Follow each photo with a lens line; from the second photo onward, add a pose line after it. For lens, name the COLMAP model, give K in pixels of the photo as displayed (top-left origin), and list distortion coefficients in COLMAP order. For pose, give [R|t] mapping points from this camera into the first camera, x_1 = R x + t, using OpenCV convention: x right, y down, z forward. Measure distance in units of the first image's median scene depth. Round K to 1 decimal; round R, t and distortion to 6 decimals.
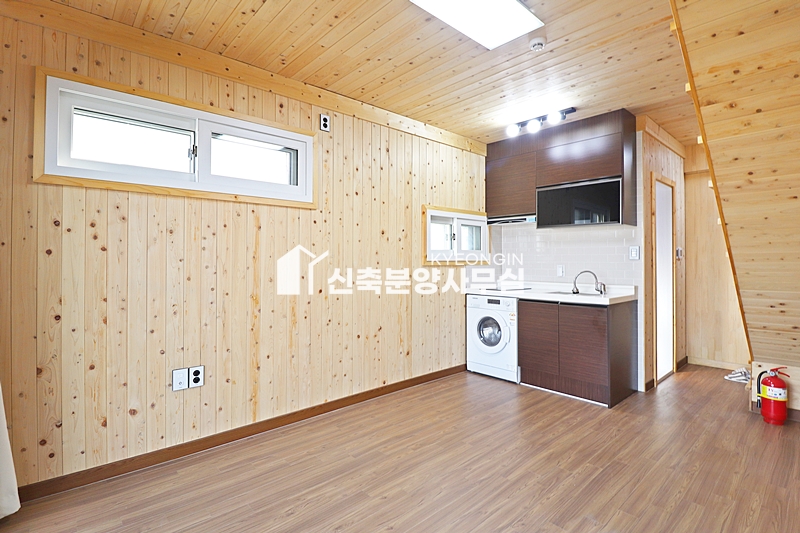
lens RADIAL K [[373.5, 0, 394.1], [0, 373.5, 256.3], [0, 0, 1]] dist [-0.025493, -0.000699]
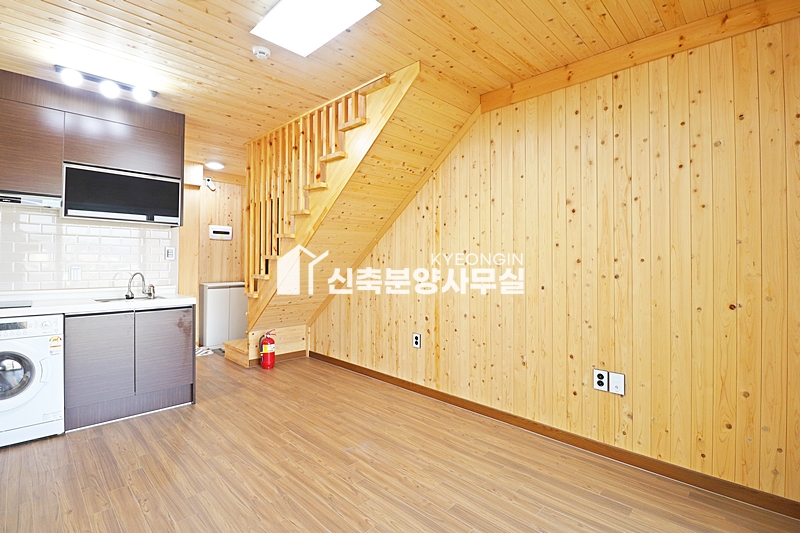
lens RADIAL K [[373.5, 0, 394.1], [0, 373.5, 256.3], [0, 0, 1]] dist [-0.025493, -0.000699]
pose [[-0.041016, 0.007863, 0.999128, -0.534743], [-0.013158, 0.999878, -0.008409, -0.000860], [-0.999072, -0.013492, -0.040908, 0.545380]]
